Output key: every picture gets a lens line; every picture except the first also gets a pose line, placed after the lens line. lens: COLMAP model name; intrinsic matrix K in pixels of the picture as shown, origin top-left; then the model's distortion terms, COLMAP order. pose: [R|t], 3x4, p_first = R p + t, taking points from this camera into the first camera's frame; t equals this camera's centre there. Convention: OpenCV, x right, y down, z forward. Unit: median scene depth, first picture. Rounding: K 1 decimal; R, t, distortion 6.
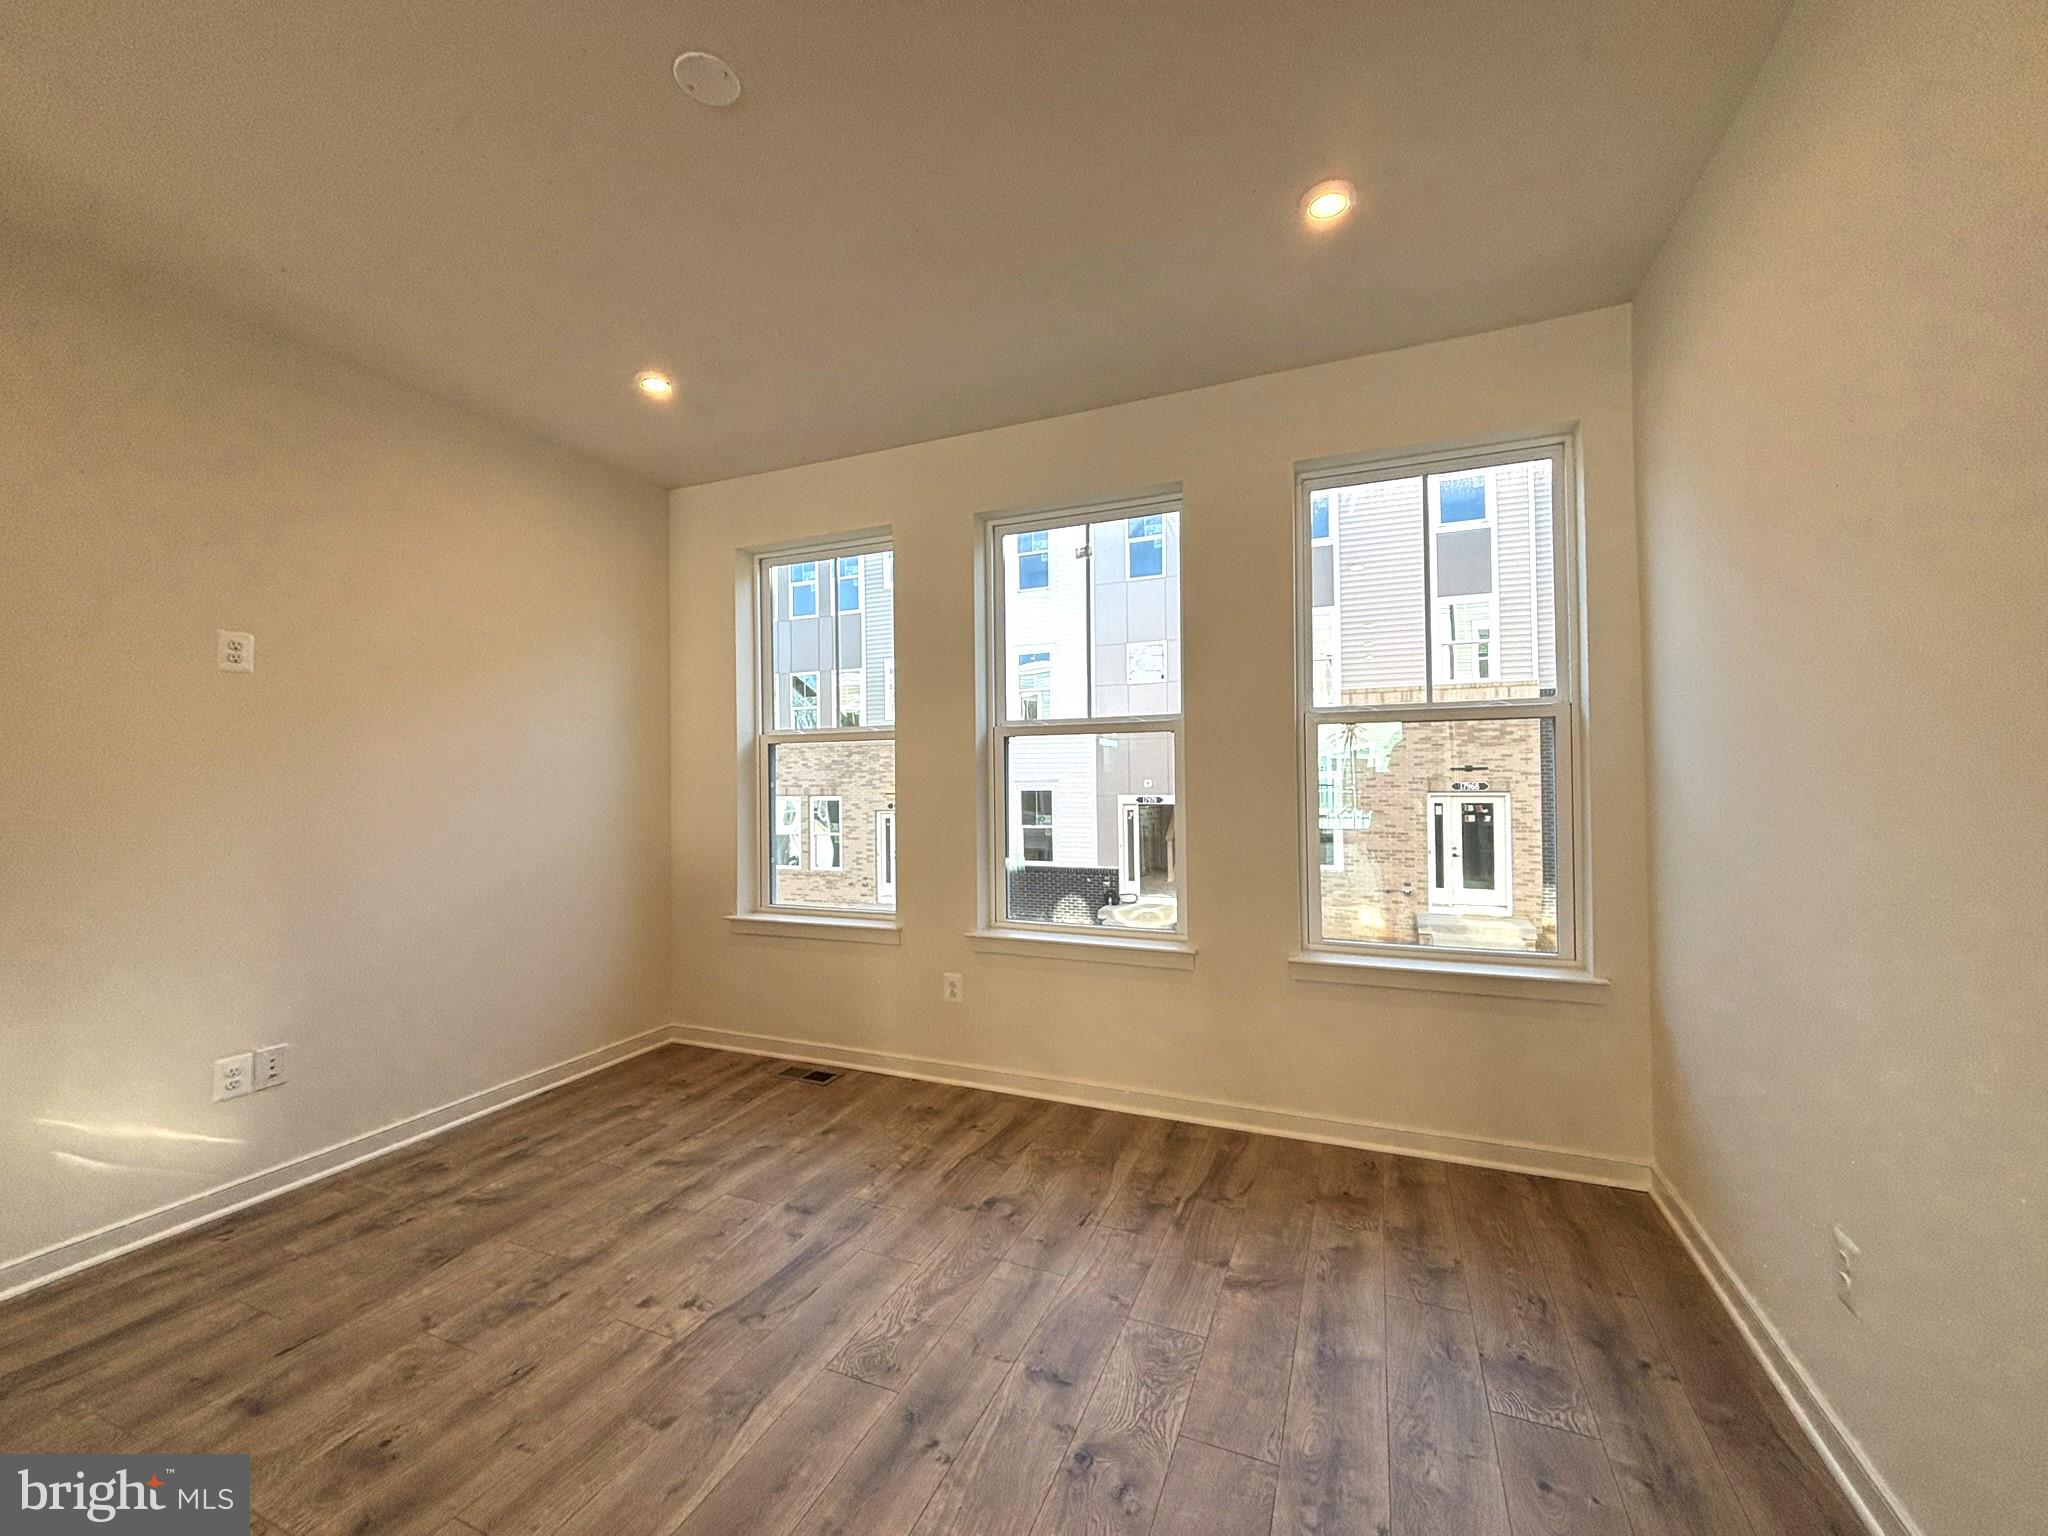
lens RADIAL K [[827.7, 0, 1026.9], [0, 827.7, 761.4], [0, 0, 1]] dist [-0.023754, 0.015610]
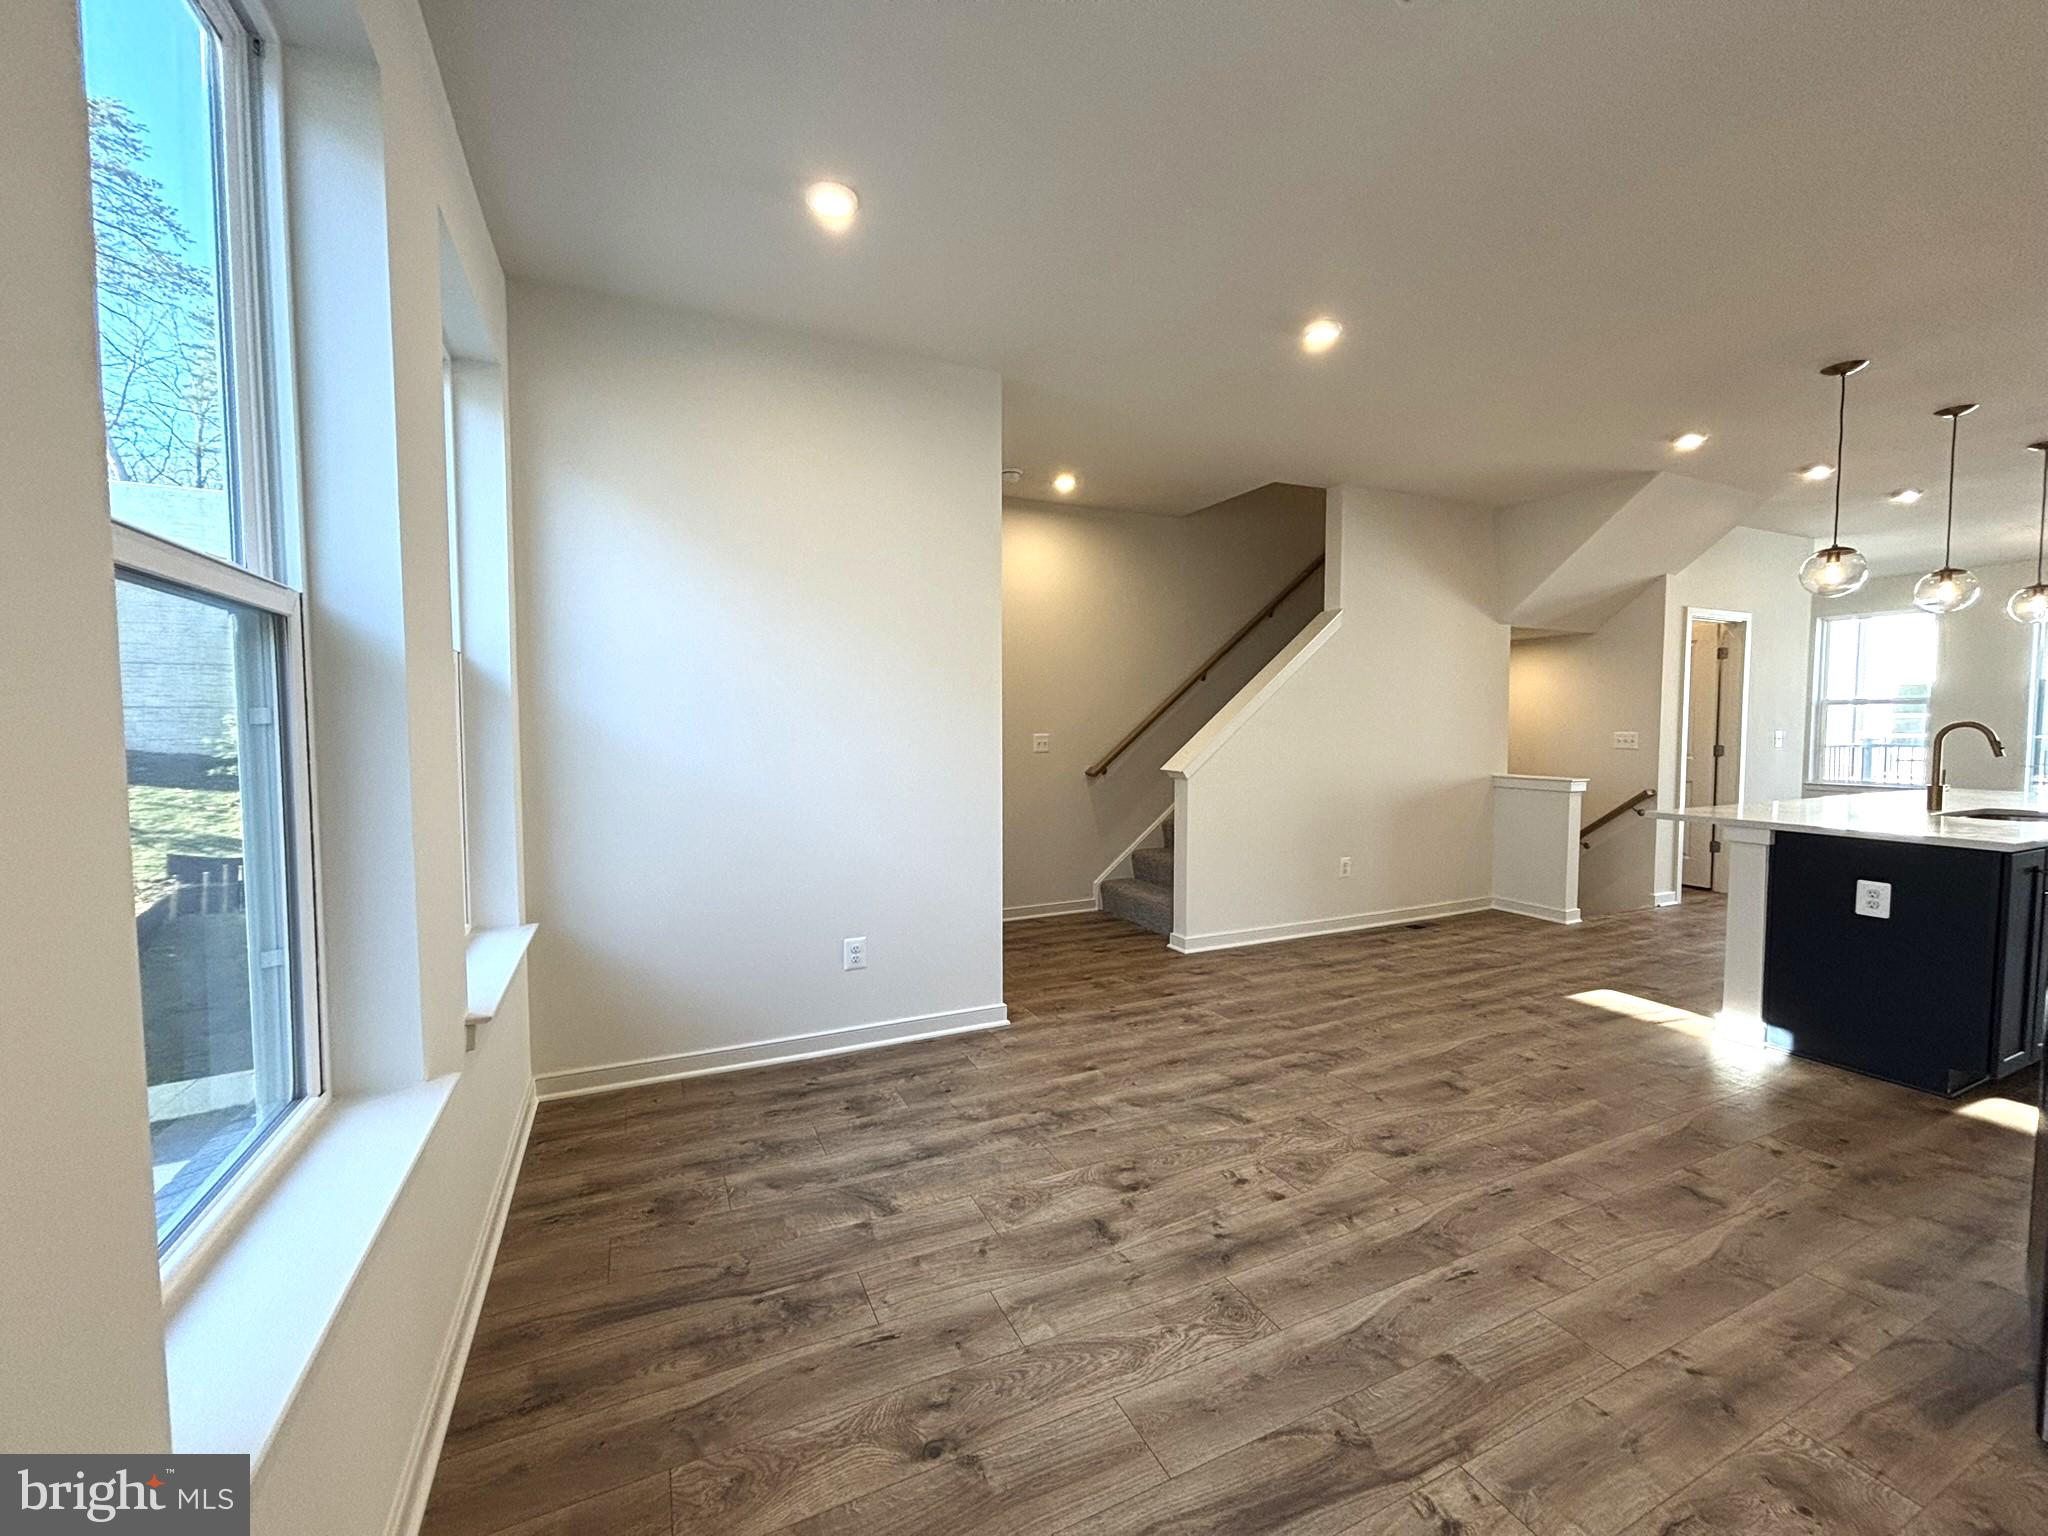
lens RADIAL K [[827.7, 0, 1026.9], [0, 827.7, 761.4], [0, 0, 1]] dist [-0.023754, 0.015610]
pose [[-0.741374, -0.020433, 0.670781, -0.607291], [-0.000953, 0.999567, 0.029396, 0.035739], [-0.671091, 0.021154, -0.741073, 1.752830]]
